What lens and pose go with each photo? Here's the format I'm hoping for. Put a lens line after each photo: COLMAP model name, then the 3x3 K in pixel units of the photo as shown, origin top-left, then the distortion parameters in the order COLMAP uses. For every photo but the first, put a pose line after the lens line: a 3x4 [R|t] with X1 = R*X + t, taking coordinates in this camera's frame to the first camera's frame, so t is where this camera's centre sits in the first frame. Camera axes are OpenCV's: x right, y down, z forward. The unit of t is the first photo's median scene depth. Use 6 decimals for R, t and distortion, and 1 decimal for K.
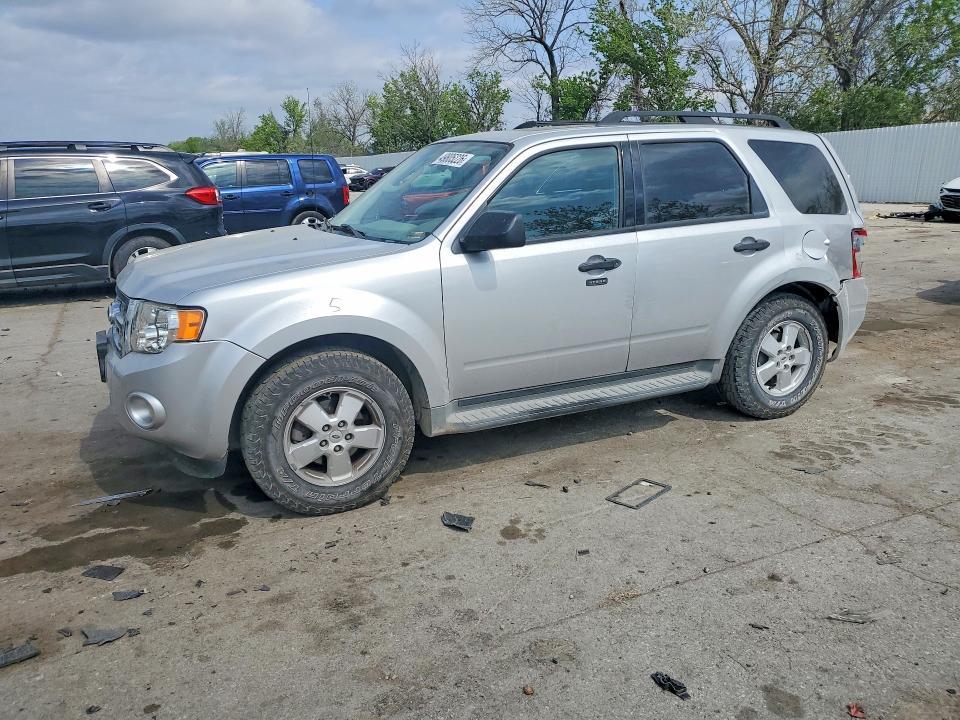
lens RADIAL K [[756.8, 0, 480.0], [0, 756.8, 378.6], [0, 0, 1]] dist [0.080712, -0.000527]
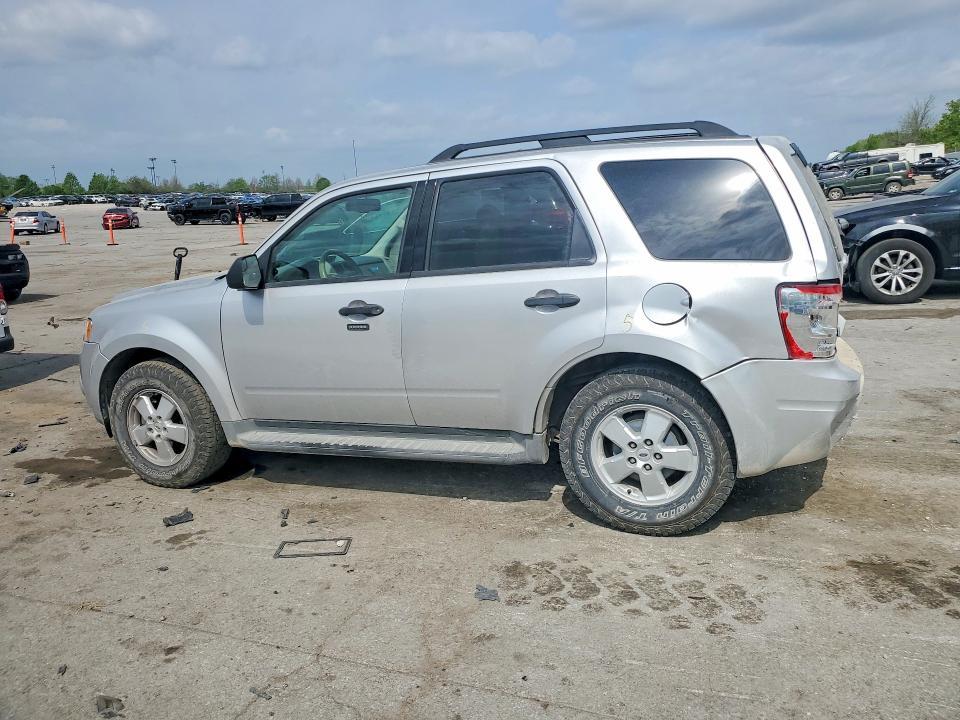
lens RADIAL K [[763.2, 0, 477.6], [0, 763.2, 359.5], [0, 0, 1]] dist [0.017940, 0.006795]
pose [[0.645396, 0.126295, -0.753335, 0.901852], [-0.138590, 0.989229, 0.047109, -0.139401], [0.751170, 0.074001, 0.655947, 0.430131]]
